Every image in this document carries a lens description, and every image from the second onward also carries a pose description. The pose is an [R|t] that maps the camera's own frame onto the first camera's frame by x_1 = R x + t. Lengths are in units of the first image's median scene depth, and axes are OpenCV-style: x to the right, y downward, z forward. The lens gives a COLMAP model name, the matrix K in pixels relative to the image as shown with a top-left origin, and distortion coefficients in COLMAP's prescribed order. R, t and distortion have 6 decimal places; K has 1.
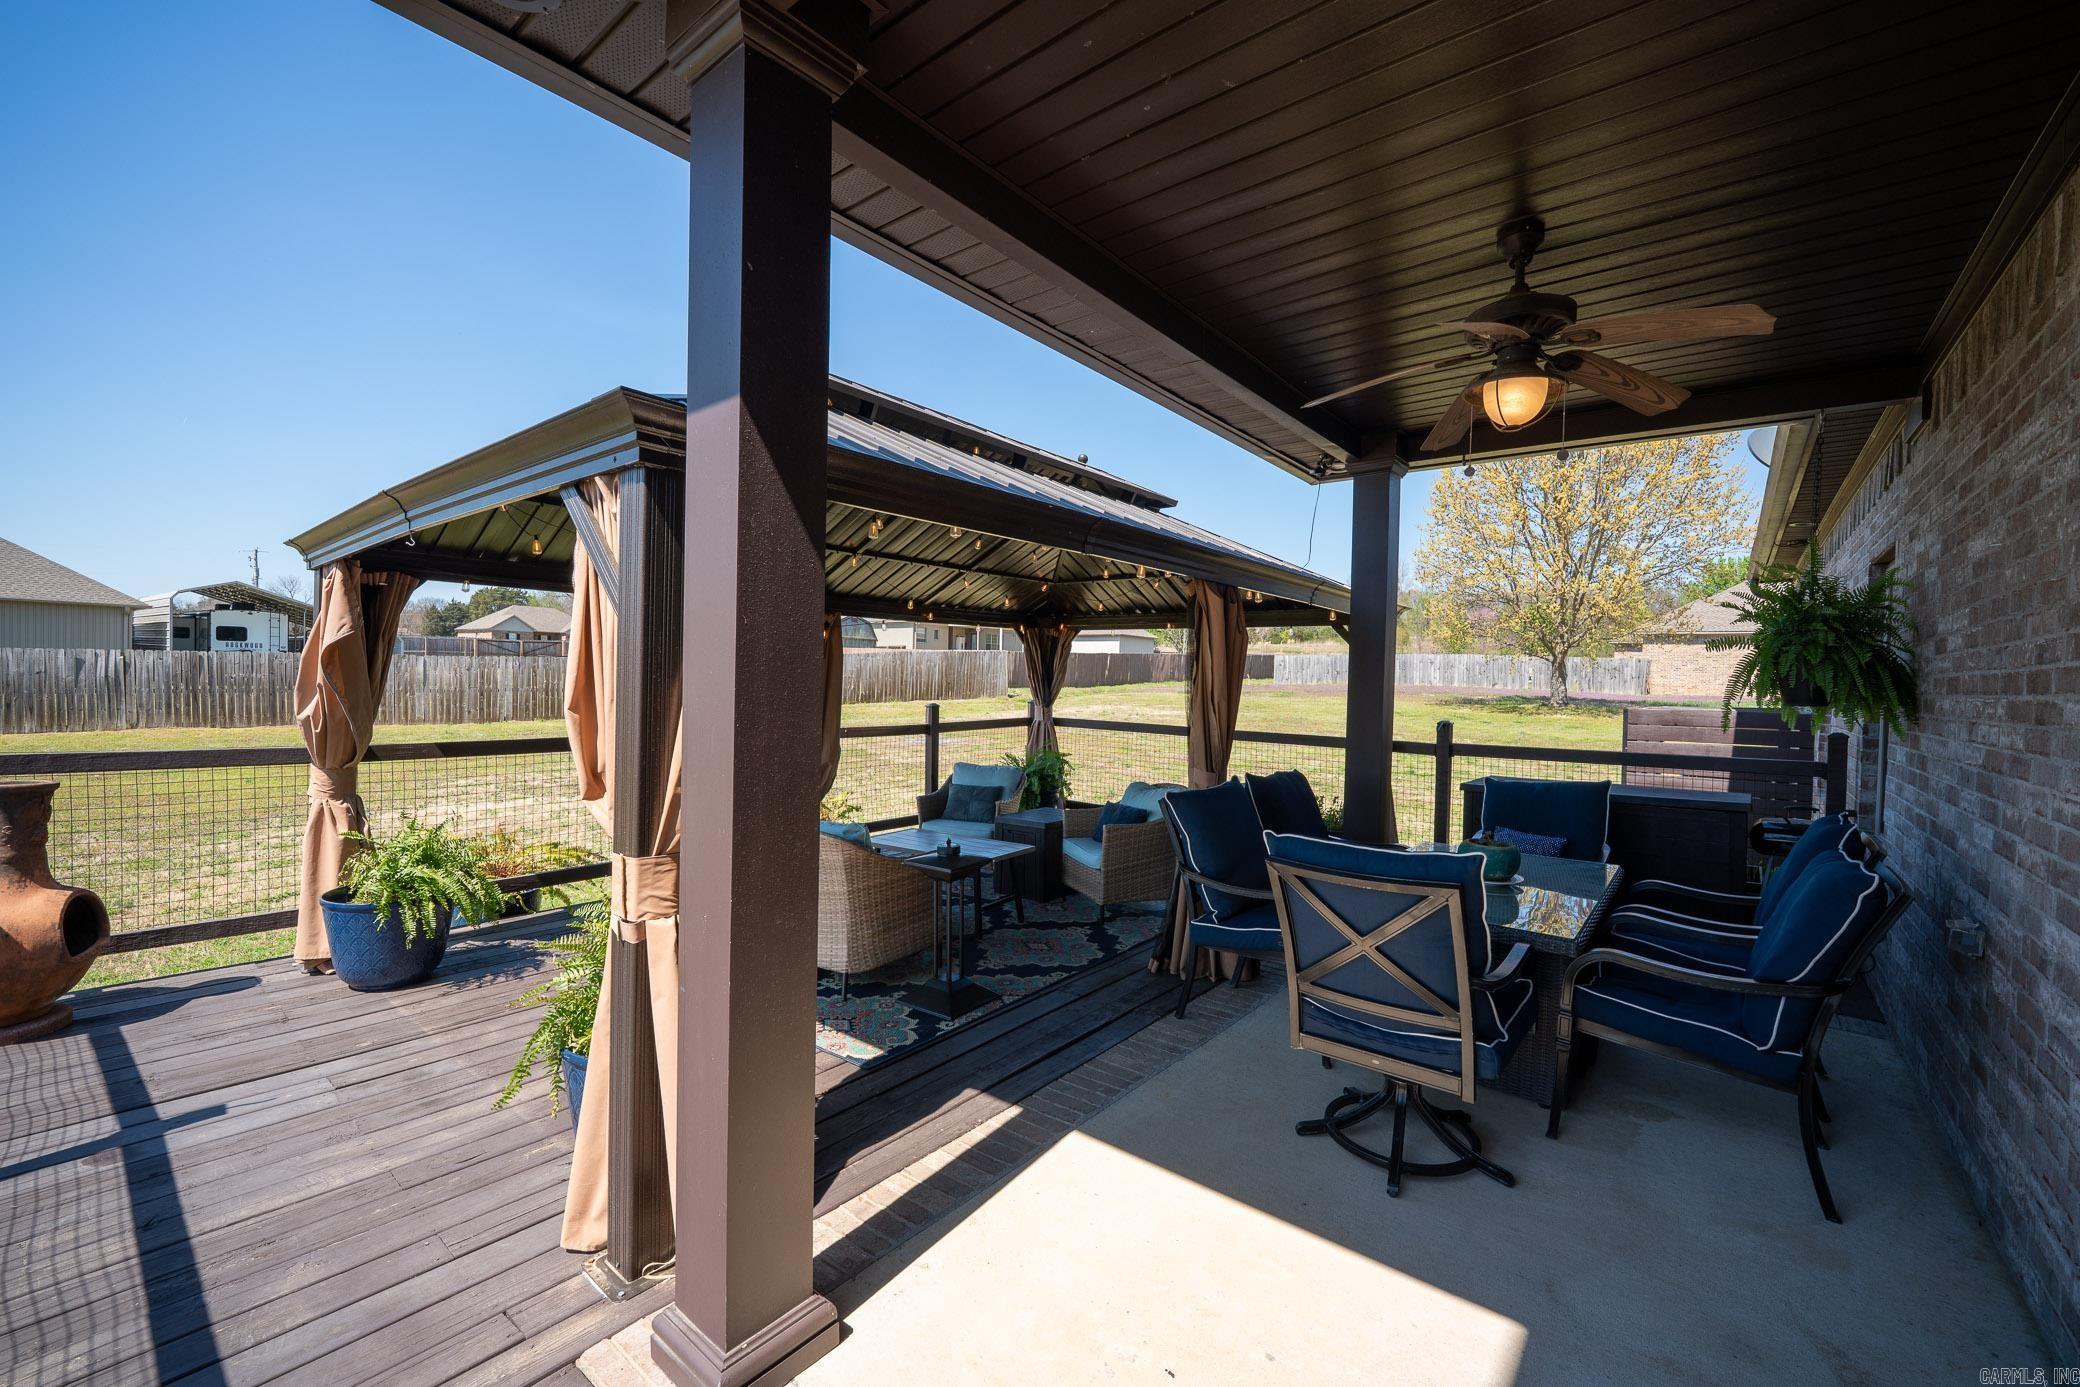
lens RADIAL K [[827.7, 0, 1040.0], [0, 827.7, 693.5], [0, 0, 1]] dist [-0.001174, -0.000354]
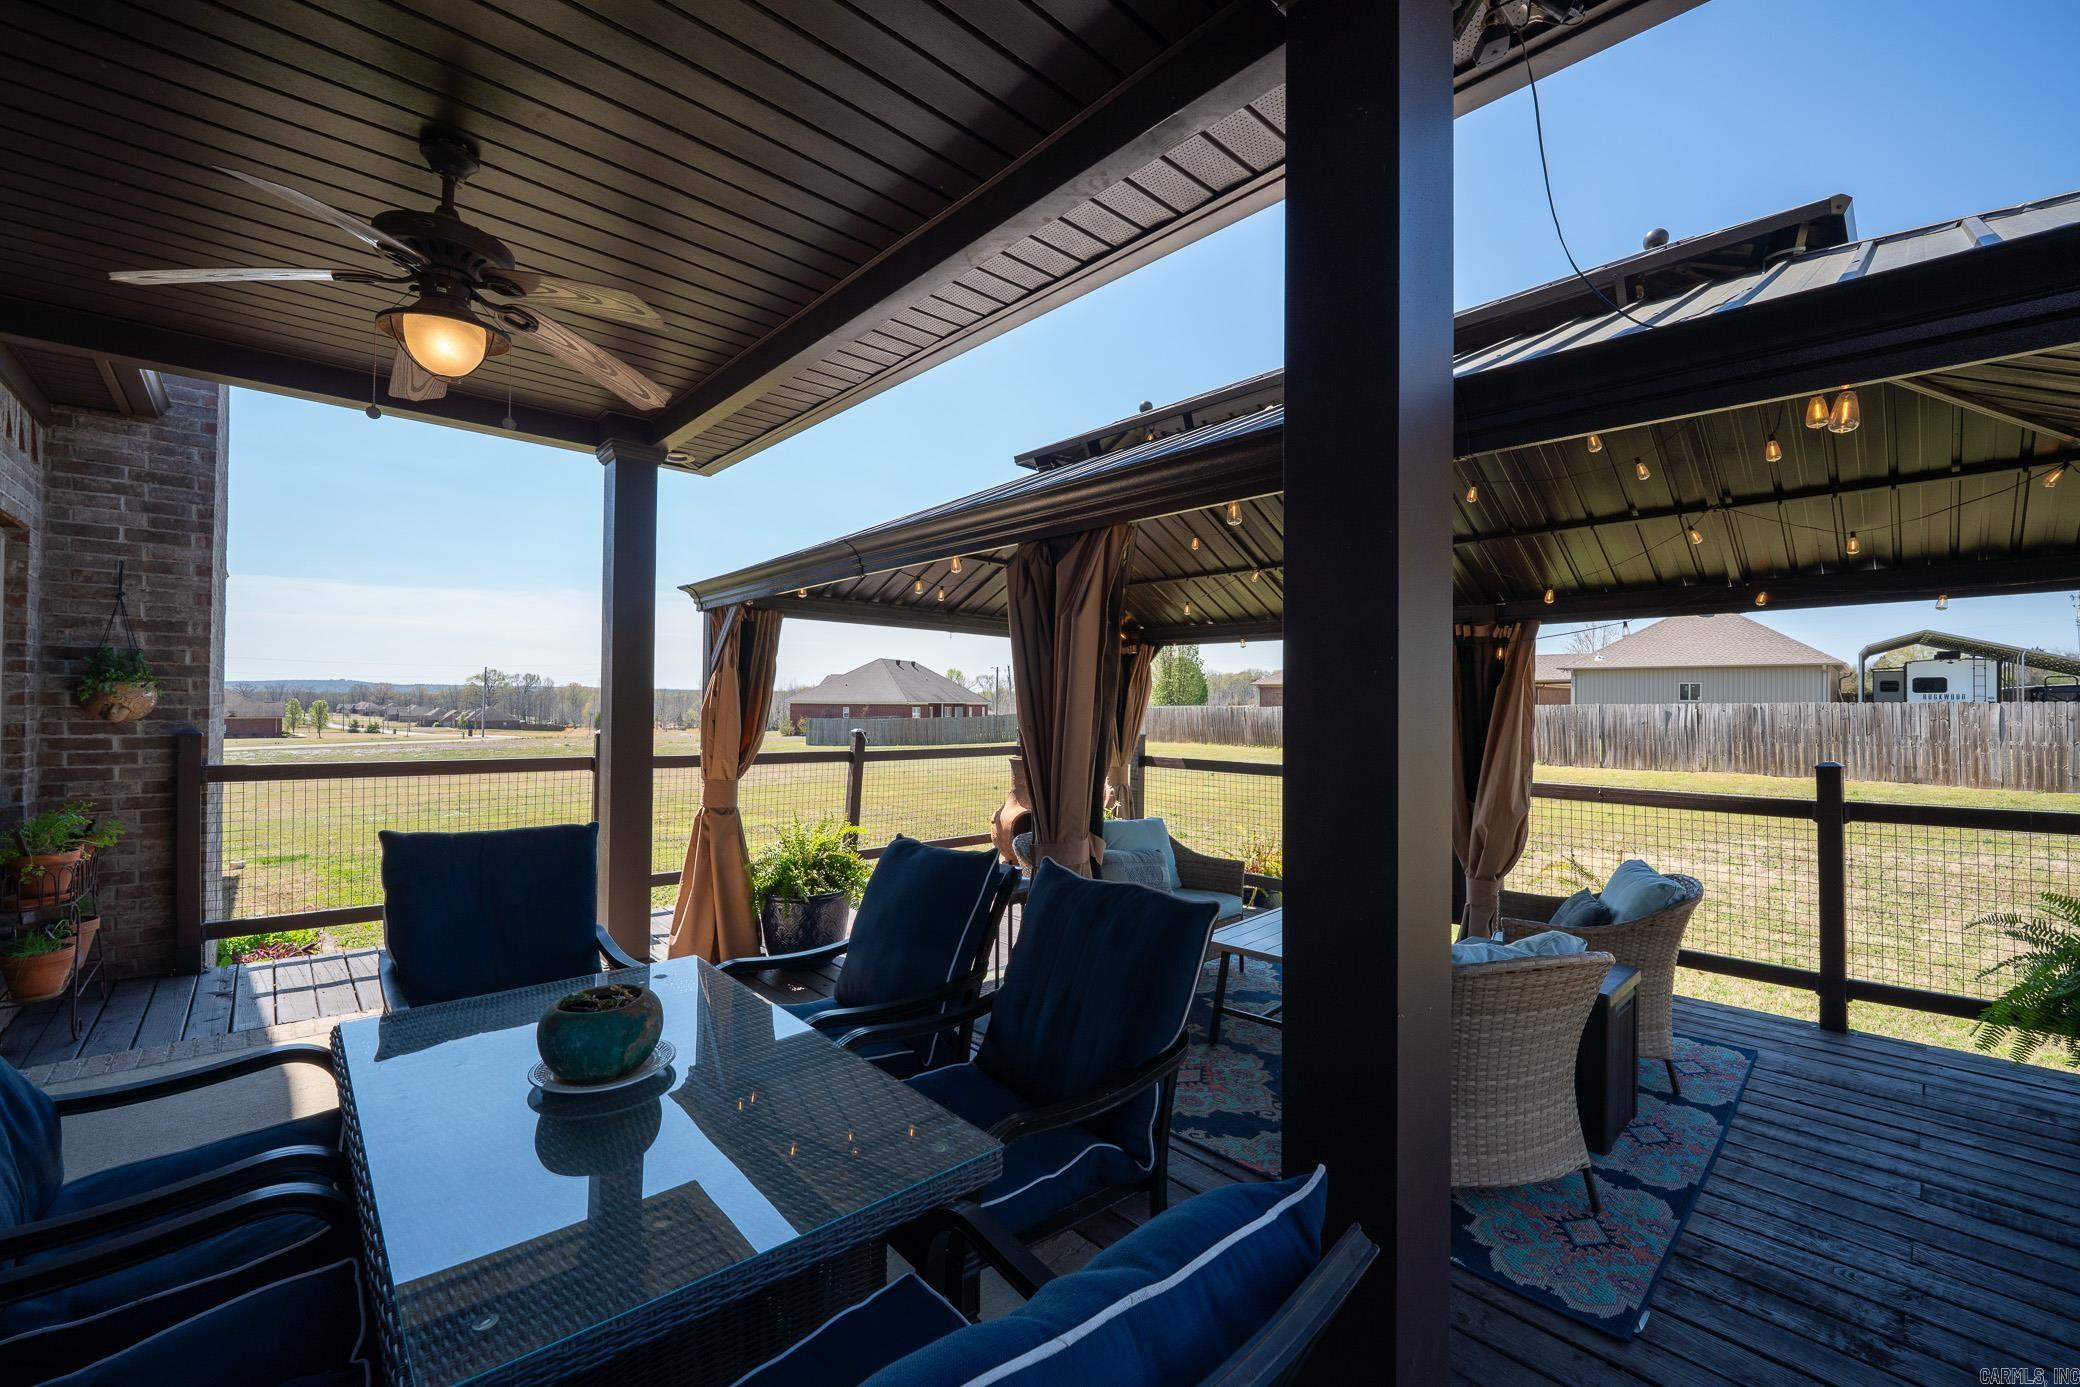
lens RADIAL K [[827.7, 0, 1040.0], [0, 827.7, 693.5], [0, 0, 1]] dist [-0.001174, -0.000354]
pose [[-0.125874, -0.036596, -0.991371, 0.163415], [-0.031244, 0.998970, -0.032909, 0.000635], [0.991554, 0.026832, -0.126887, 0.212285]]
